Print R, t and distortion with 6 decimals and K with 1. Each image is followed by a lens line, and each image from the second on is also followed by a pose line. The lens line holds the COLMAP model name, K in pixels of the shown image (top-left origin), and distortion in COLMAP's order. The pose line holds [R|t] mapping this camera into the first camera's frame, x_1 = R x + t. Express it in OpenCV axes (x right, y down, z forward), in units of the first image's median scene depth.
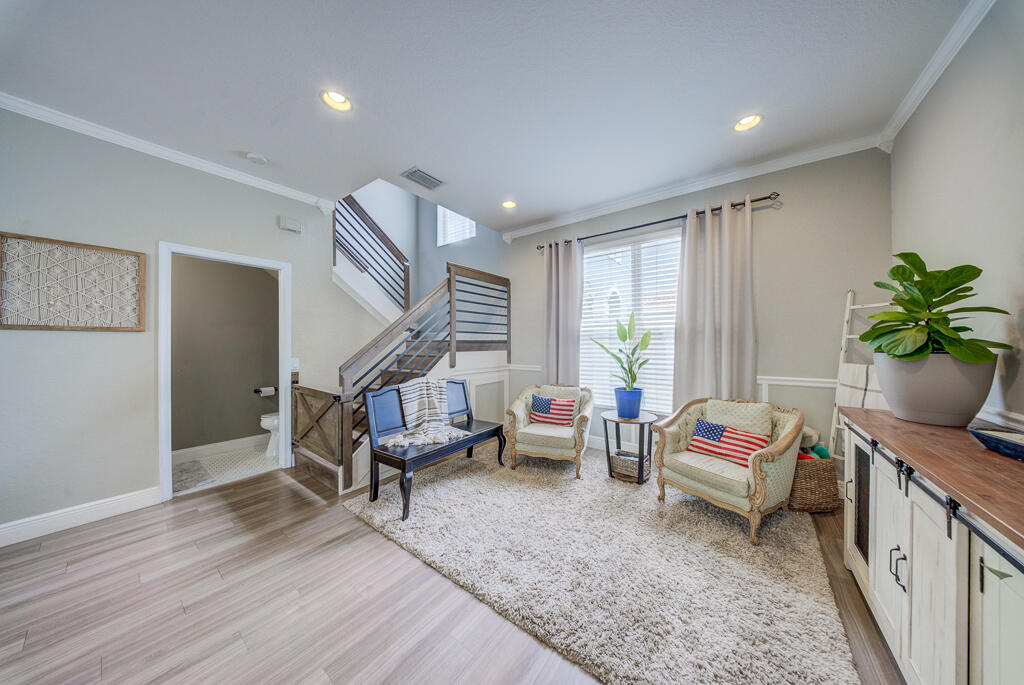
lens RADIAL K [[300.8, 0, 559.4], [0, 300.8, 343.7], [0, 0, 1]] dist [0.001236, -0.001448]
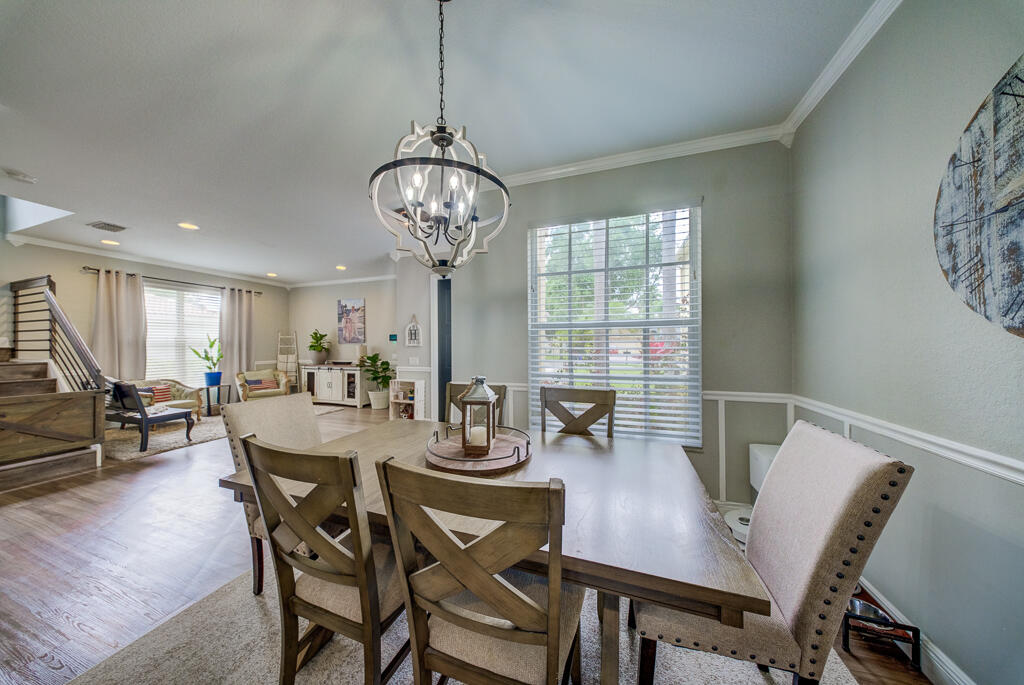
lens RADIAL K [[300.8, 0, 527.3], [0, 300.8, 344.1], [0, 0, 1]] dist [0.001236, -0.001448]
pose [[-0.348259, 0.006633, 0.937375, -2.350820], [0.004368, 0.999976, -0.005453, -0.013859], [-0.937388, 0.002196, -0.348280, -0.255195]]
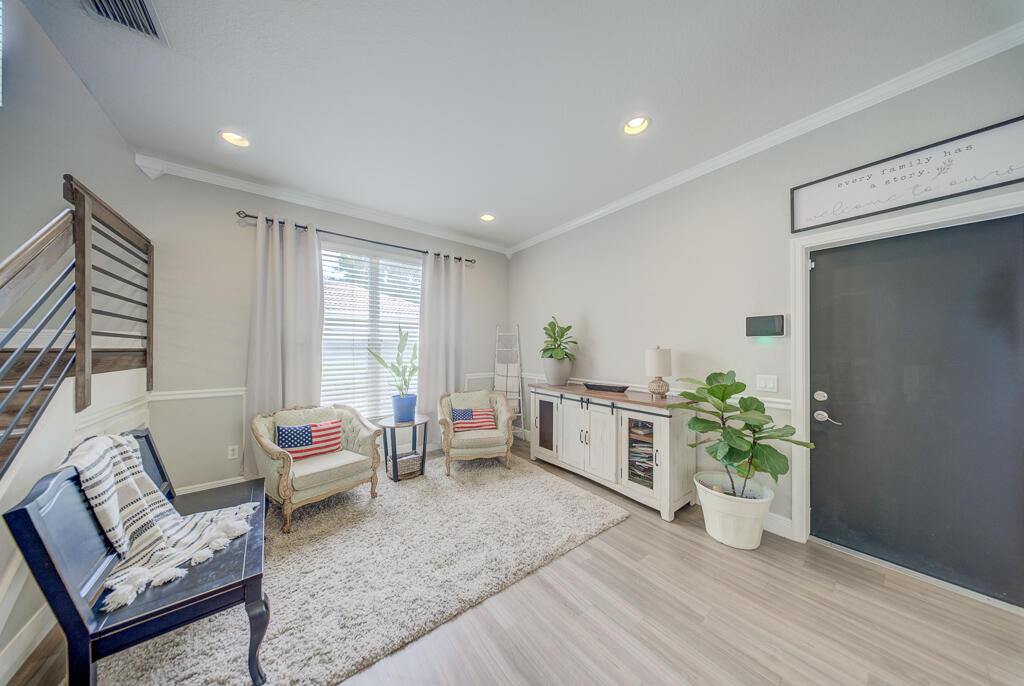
lens RADIAL K [[300.8, 0, 478.1], [0, 300.8, 348.4], [0, 0, 1]] dist [0.001236, -0.001448]
pose [[0.377287, 0.004264, 0.926086, -0.686901], [-0.002143, 0.999991, -0.003731, -0.018288], [-0.926094, -0.000577, 0.377293, 0.335884]]
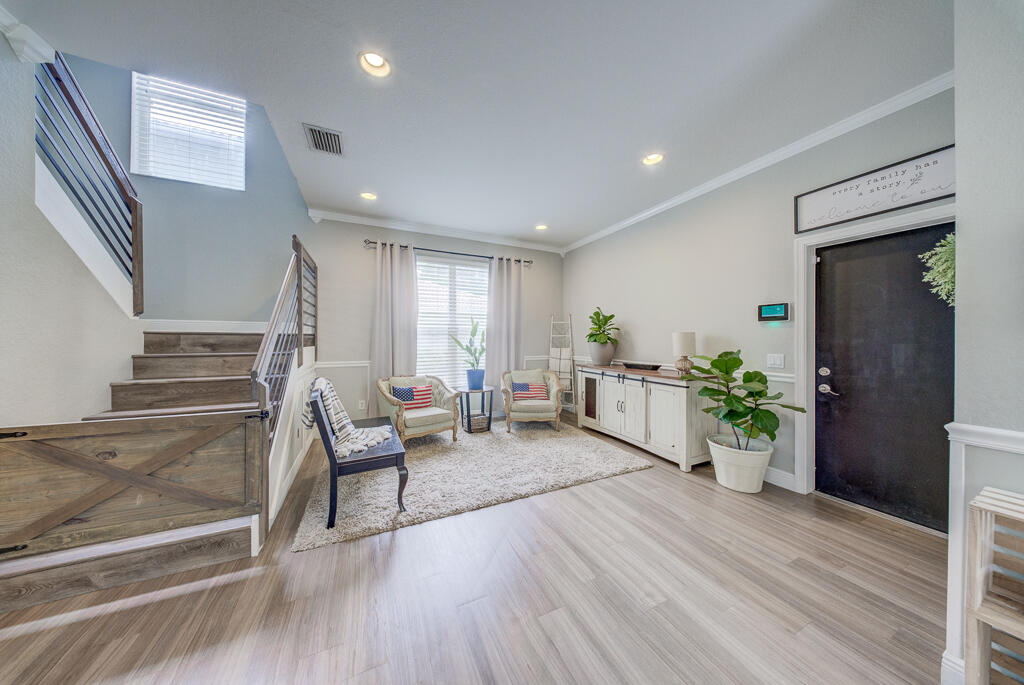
lens RADIAL K [[300.8, 0, 488.3], [0, 300.8, 341.1], [0, 0, 1]] dist [0.001236, -0.001448]
pose [[0.539200, -0.002417, 0.842174, -0.952910], [-0.002097, 0.999989, 0.004212, 0.006261], [-0.842175, -0.004037, 0.539189, 0.171117]]
